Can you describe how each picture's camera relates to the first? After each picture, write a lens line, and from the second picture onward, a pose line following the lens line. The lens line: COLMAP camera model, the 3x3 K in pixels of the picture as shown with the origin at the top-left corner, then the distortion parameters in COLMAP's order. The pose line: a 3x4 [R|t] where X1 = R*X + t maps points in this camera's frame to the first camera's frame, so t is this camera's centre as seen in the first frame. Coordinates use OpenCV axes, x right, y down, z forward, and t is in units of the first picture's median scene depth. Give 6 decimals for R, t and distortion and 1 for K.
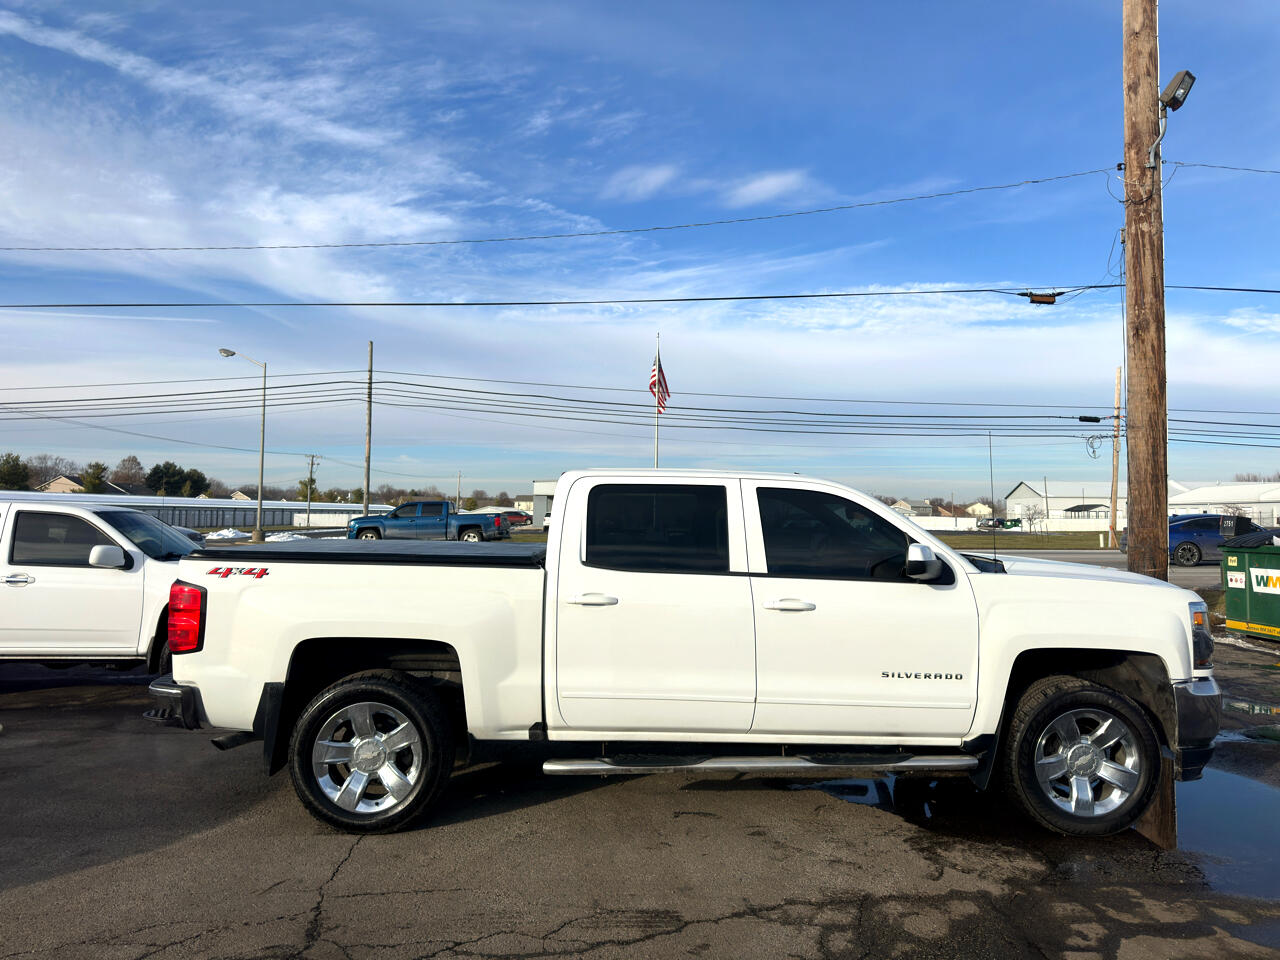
lens RADIAL K [[904.5, 0, 642.4], [0, 904.5, 456.7], [0, 0, 1]] dist [0.045199, -0.053336]
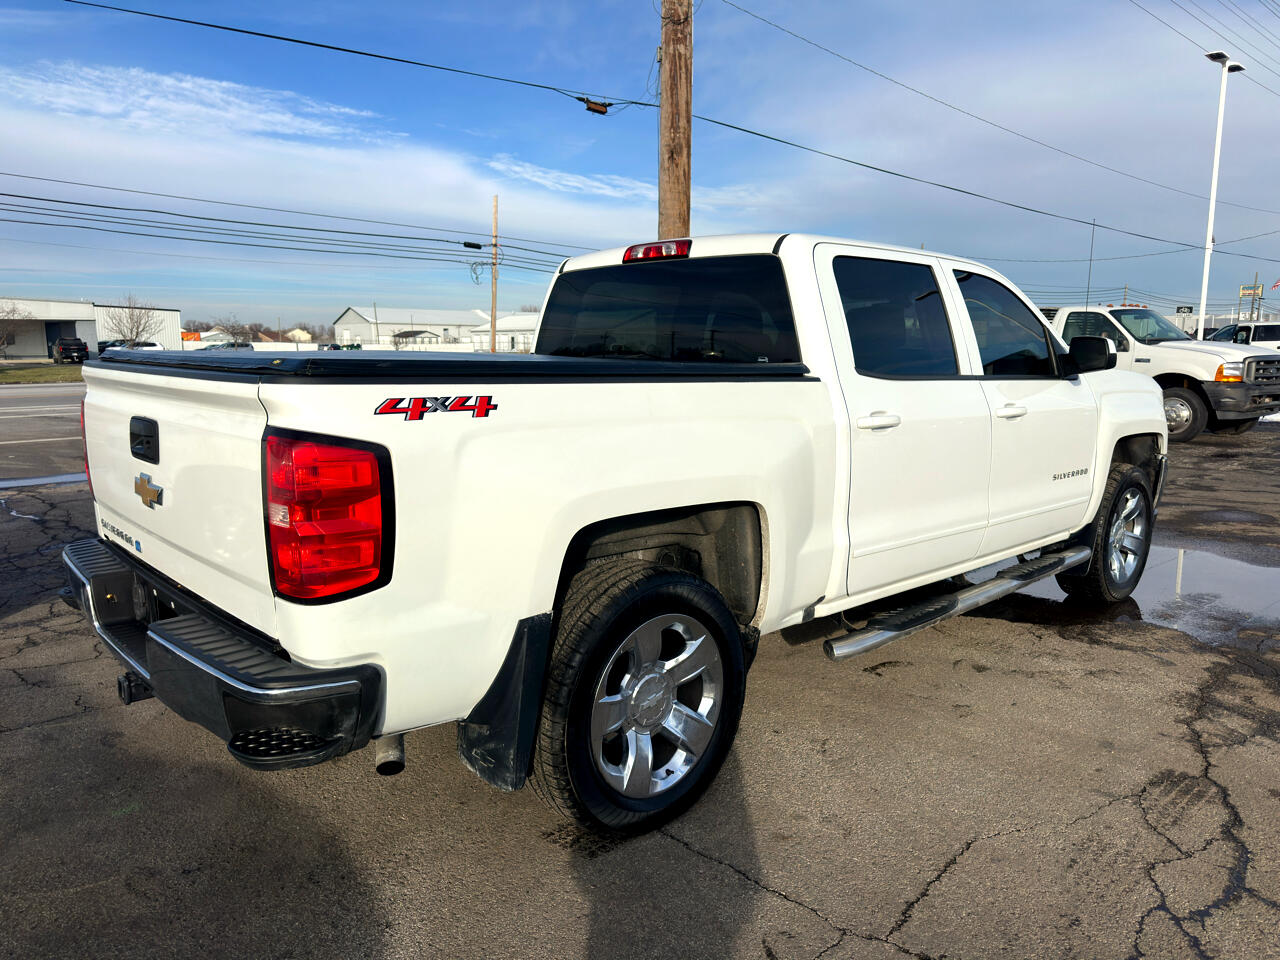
lens RADIAL K [[904.5, 0, 642.8], [0, 904.5, 489.4], [0, 0, 1]] dist [0.045199, -0.053336]
pose [[0.744386, -0.111421, 0.658388, -0.645942], [-0.037912, 0.977338, 0.208262, 0.066663], [-0.666673, -0.179988, 0.723292, 0.575036]]
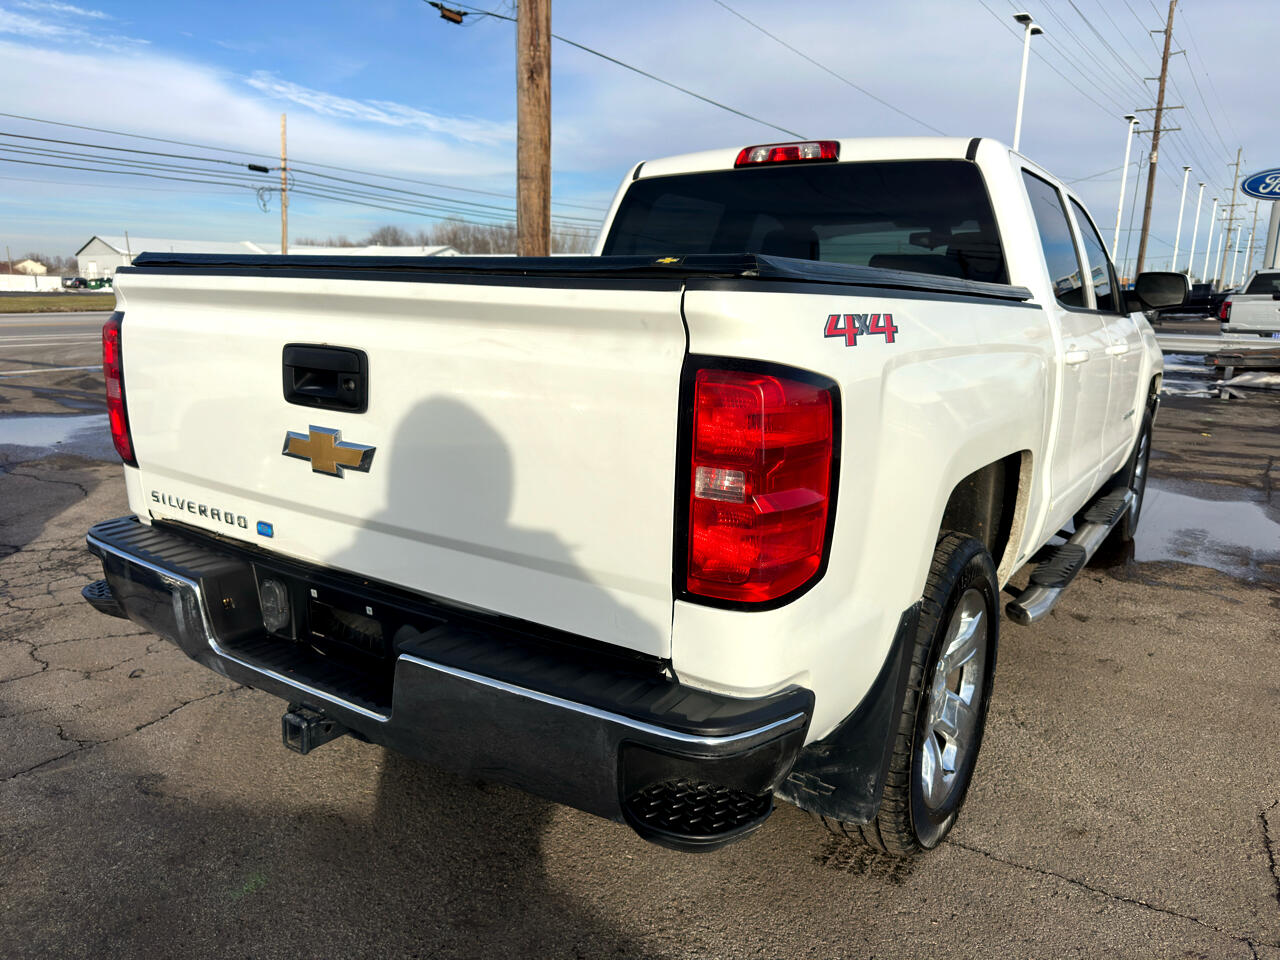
lens RADIAL K [[918.1, 0, 635.2], [0, 918.1, 487.2], [0, 0, 1]] dist [-0.001747, -0.000300]
pose [[0.581725, -0.167547, 0.795942, -0.736592], [-0.066397, 0.965507, 0.251767, 0.100826], [-0.810671, -0.199308, 0.550536, 0.840304]]
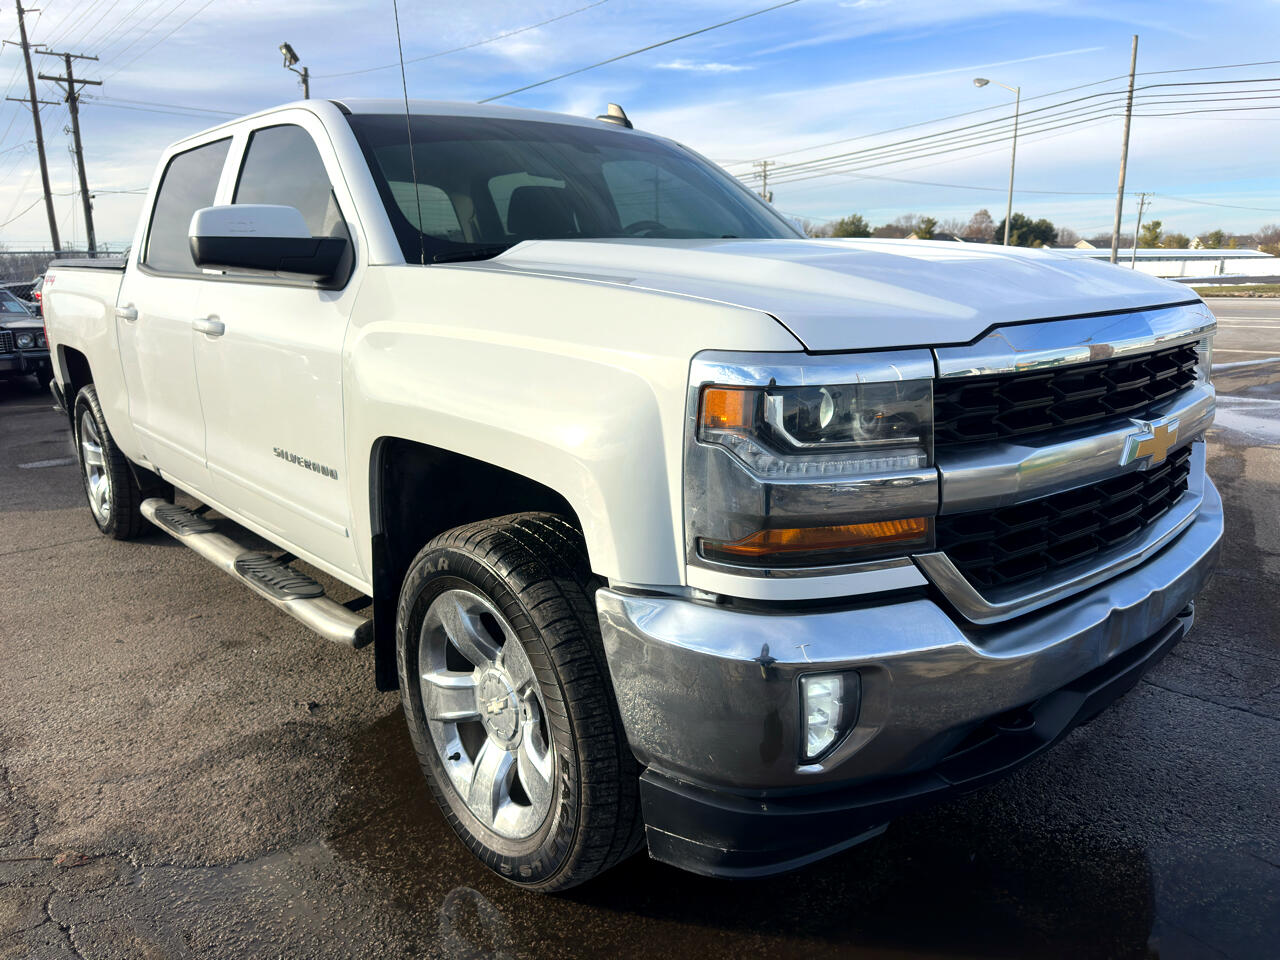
lens RADIAL K [[918.1, 0, 634.1], [0, 918.1, 488.1], [0, 0, 1]] dist [-0.001747, -0.000300]
pose [[0.639760, 0.156637, -0.752444, 0.802617], [0.072317, 0.962401, 0.261831, 0.123620], [0.765165, -0.221923, 0.604378, 0.787705]]
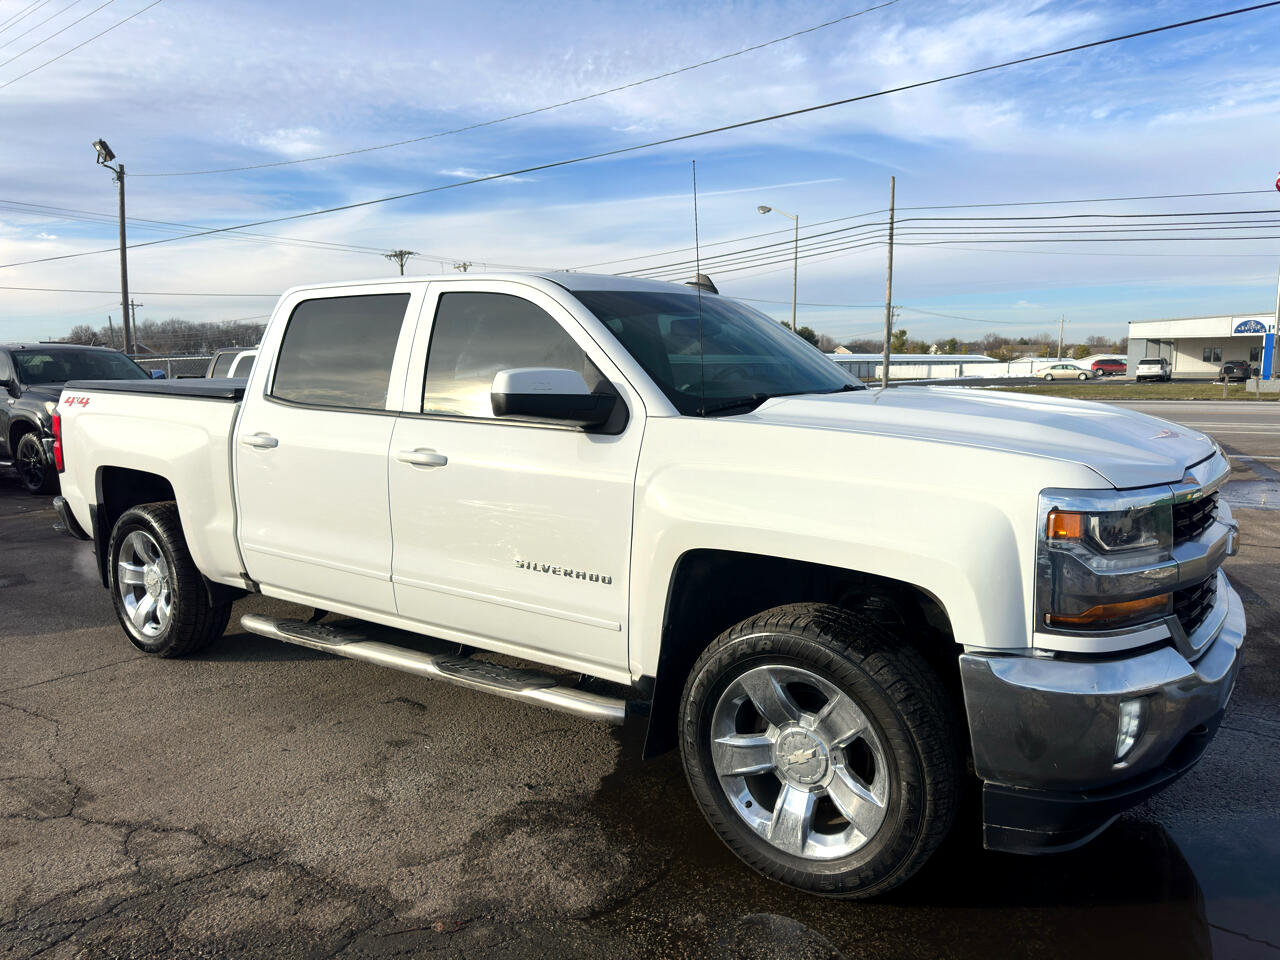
lens RADIAL K [[904.5, 0, 630.8], [0, 904.5, 492.3], [0, 0, 1]] dist [0.045199, -0.053336]
pose [[0.791808, 0.066699, -0.607118, 0.699904], [0.055535, 0.982039, 0.180317, 0.070312], [0.608240, -0.176493, 0.773882, 0.526644]]
